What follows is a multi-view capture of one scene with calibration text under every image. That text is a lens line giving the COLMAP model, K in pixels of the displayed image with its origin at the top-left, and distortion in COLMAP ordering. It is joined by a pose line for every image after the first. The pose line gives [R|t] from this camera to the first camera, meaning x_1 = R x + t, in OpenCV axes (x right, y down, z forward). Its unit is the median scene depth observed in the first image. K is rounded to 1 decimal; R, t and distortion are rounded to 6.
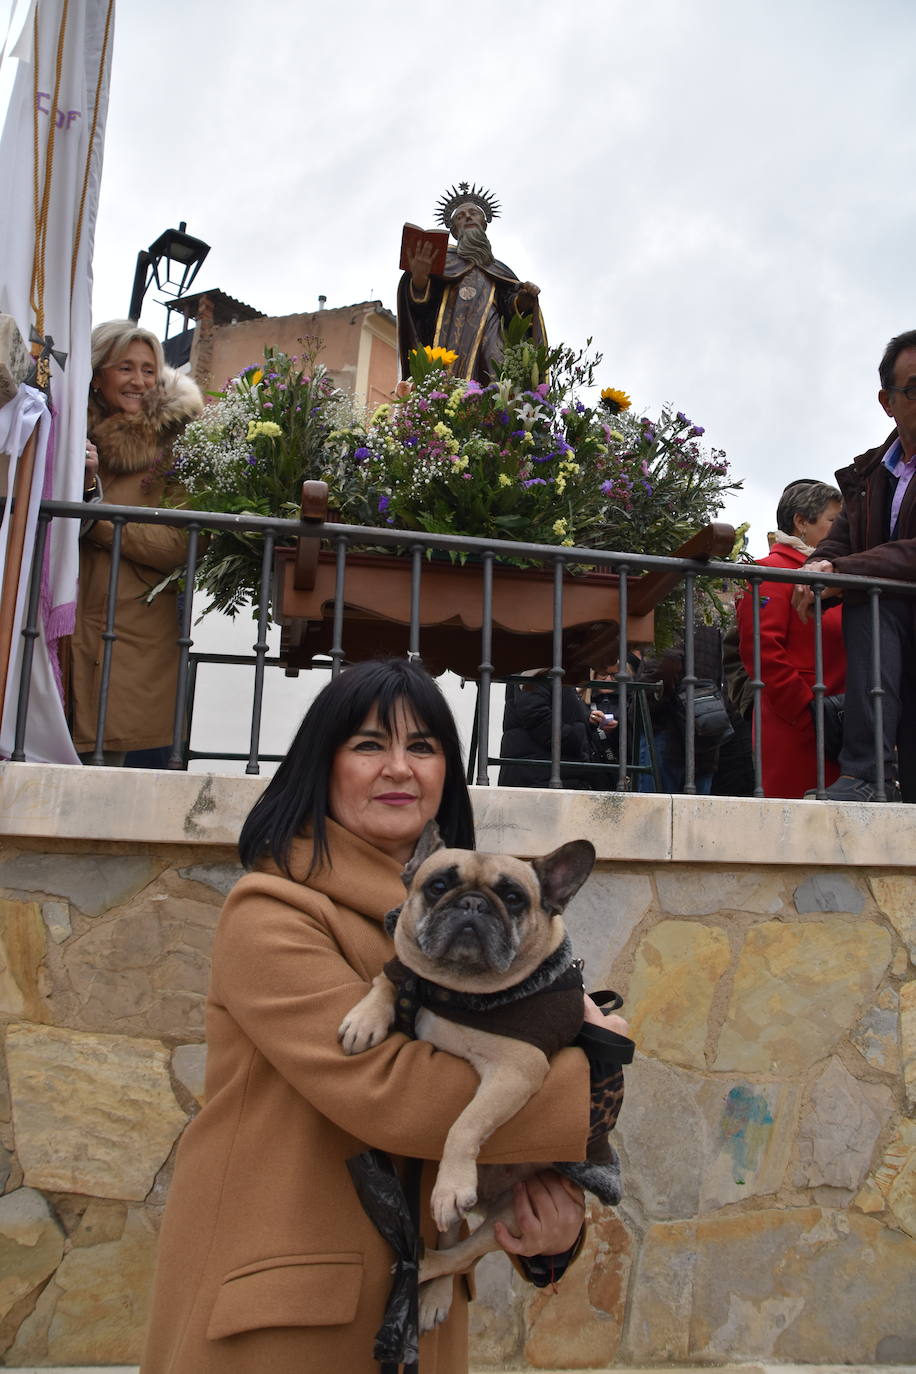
lens RADIAL K [[1079.3, 0, 441.5], [0, 1079.3, 703.0], [0, 0, 1]] dist [-0.166636, 0.130138]
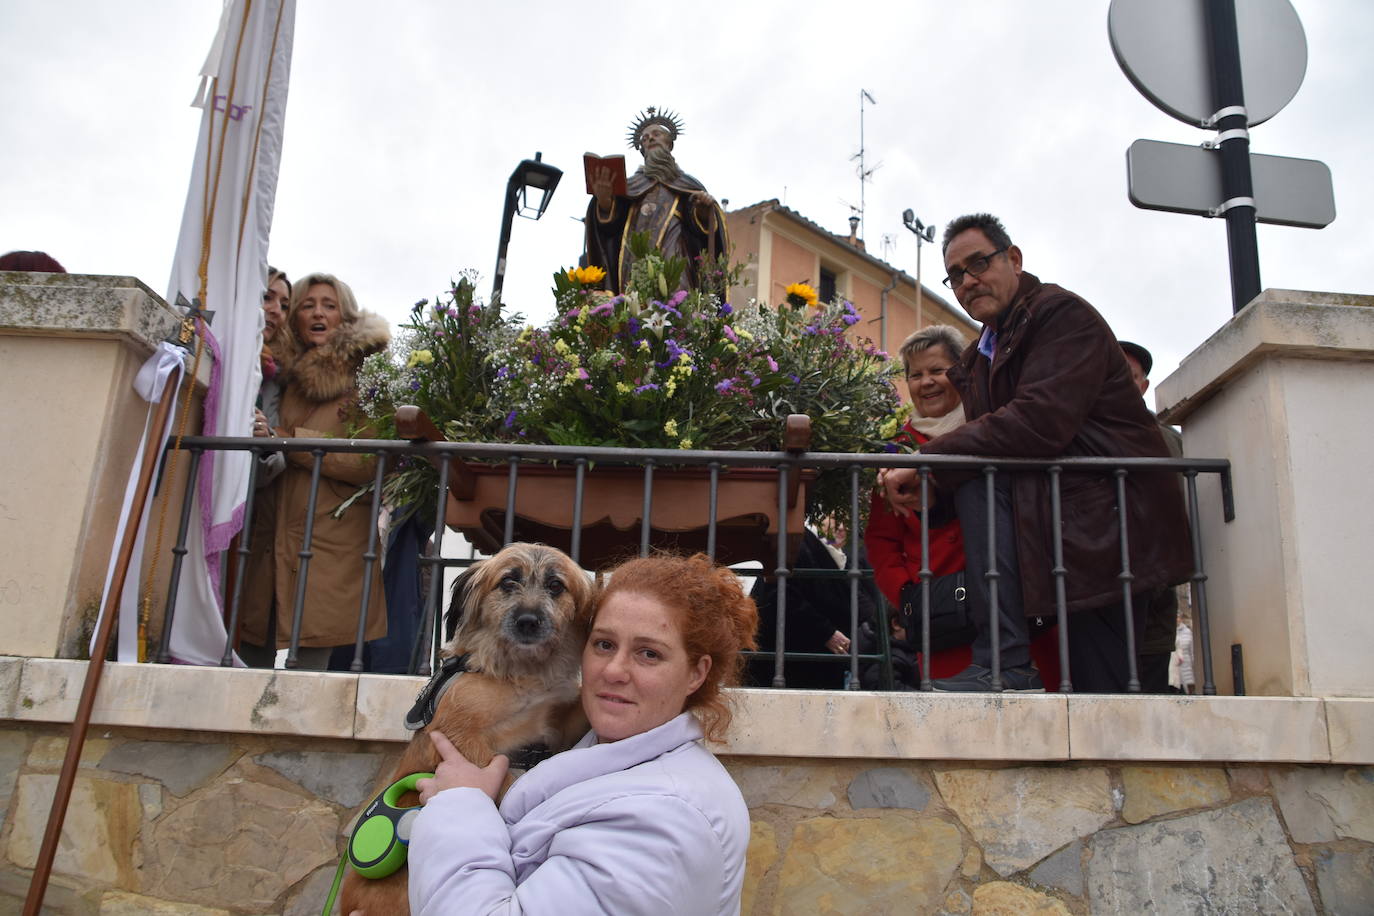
lens RADIAL K [[1079.3, 0, 675.2], [0, 1079.3, 467.5], [0, 0, 1]] dist [-0.166636, 0.130138]
pose [[0.975549, -0.057865, -0.212027, 0.404341], [0.032835, 0.992264, -0.119724, -0.001167], [0.217315, 0.109835, 0.969902, -0.014361]]
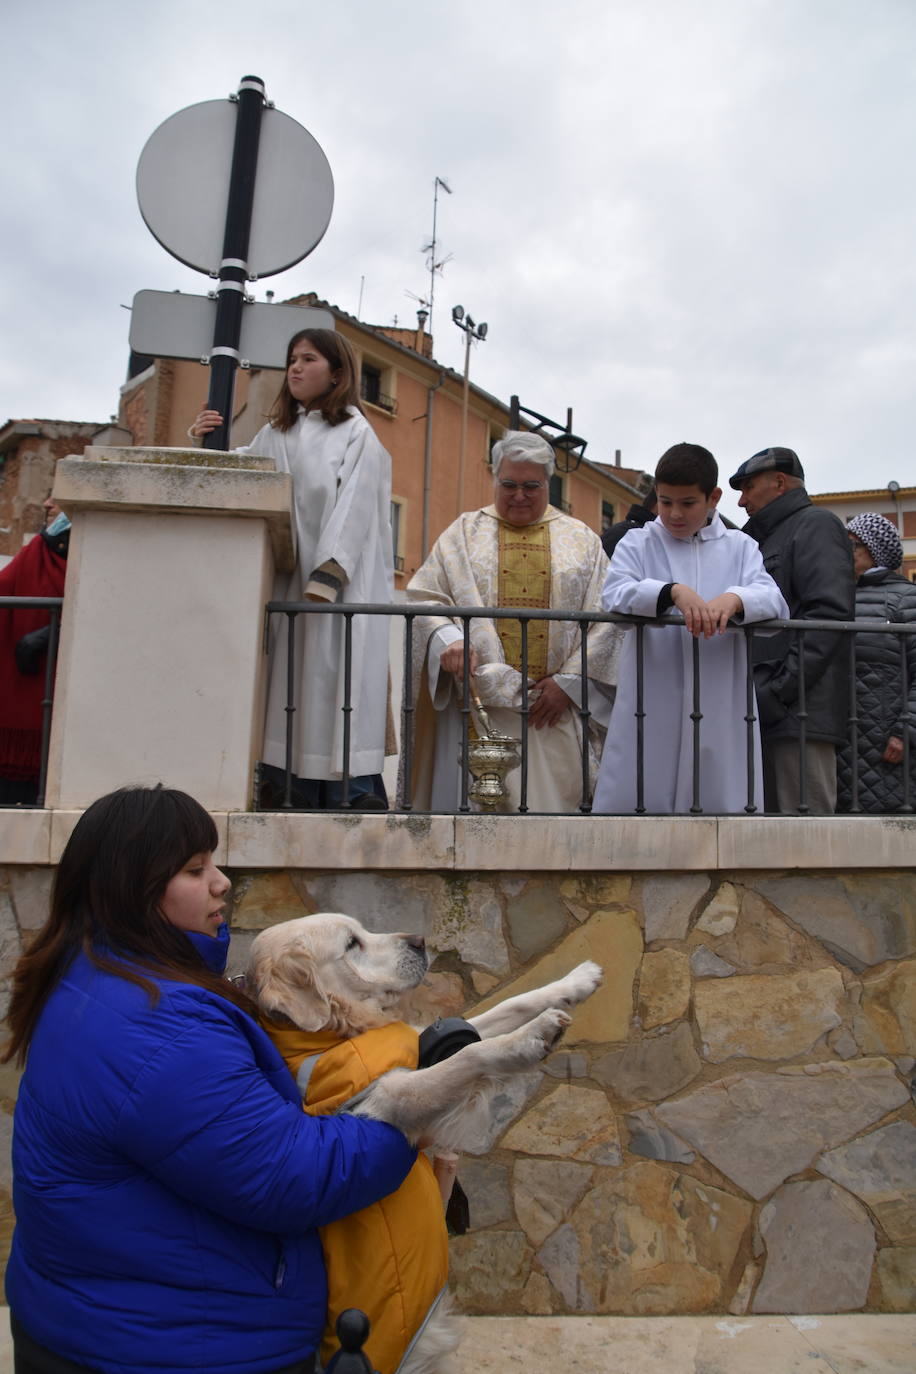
lens RADIAL K [[1079.3, 0, 441.5], [0, 1079.3, 703.0], [0, 0, 1]] dist [-0.166636, 0.130138]
pose [[0.995279, -0.034450, -0.090734, 0.533872], [0.036162, 0.999196, 0.017288, -0.001632], [0.090065, -0.020487, 0.995725, -0.017981]]
